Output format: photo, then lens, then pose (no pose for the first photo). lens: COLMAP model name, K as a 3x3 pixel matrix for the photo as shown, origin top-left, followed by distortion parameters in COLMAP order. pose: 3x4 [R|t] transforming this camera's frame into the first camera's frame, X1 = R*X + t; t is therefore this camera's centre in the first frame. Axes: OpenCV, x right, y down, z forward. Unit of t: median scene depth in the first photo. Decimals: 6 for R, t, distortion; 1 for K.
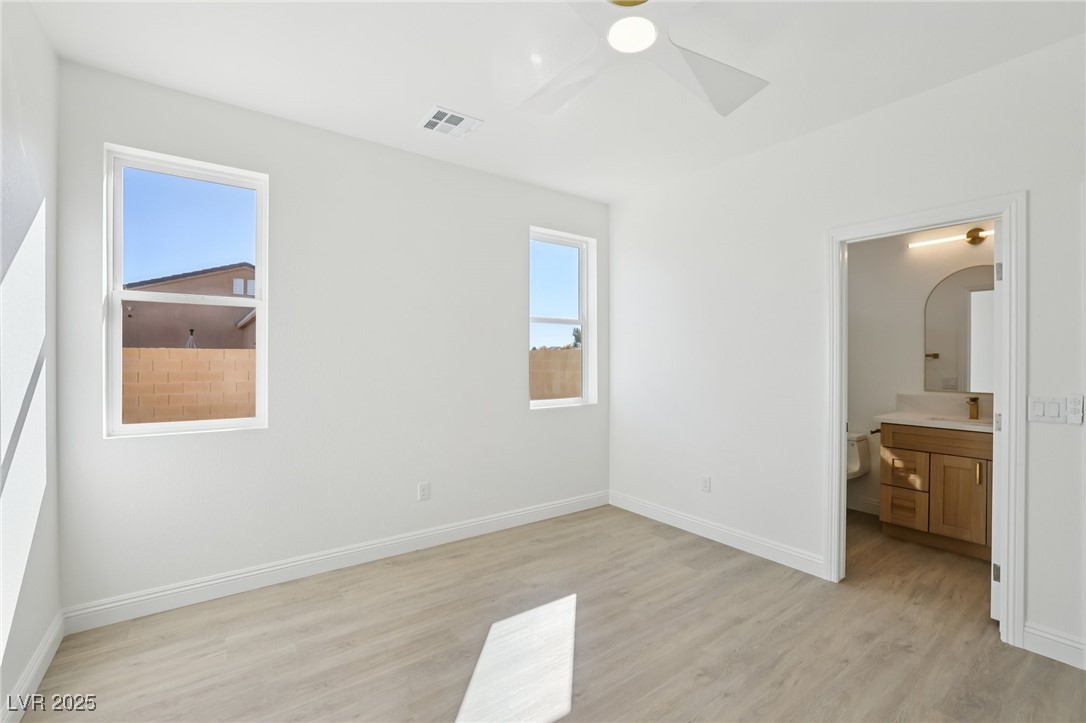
lens RADIAL K [[469.4, 0, 562.5], [0, 469.4, 367.2], [0, 0, 1]] dist [0.000562, 0.009112]
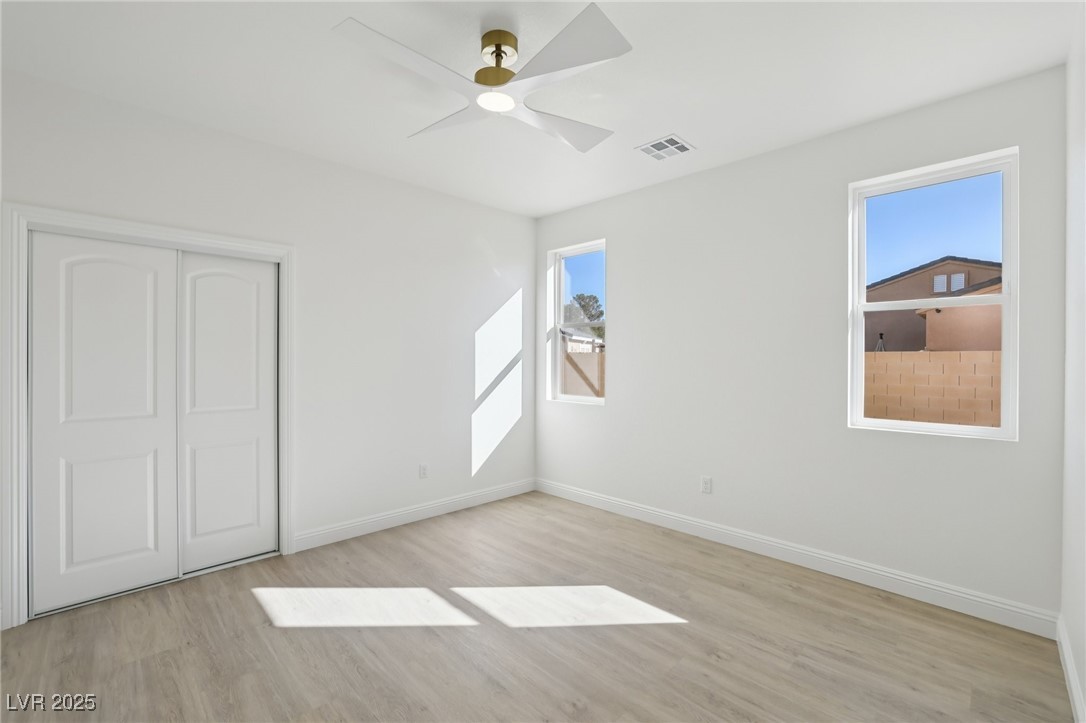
lens RADIAL K [[458.1, 0, 542.8], [0, 458.1, 366.7], [0, 0, 1]] dist [0.000895, 0.016931]
pose [[0.128788, -0.001299, -0.991671, 0.711829], [-0.001937, 0.999997, -0.001561, -0.011140], [0.991670, 0.002122, 0.128785, 0.485366]]
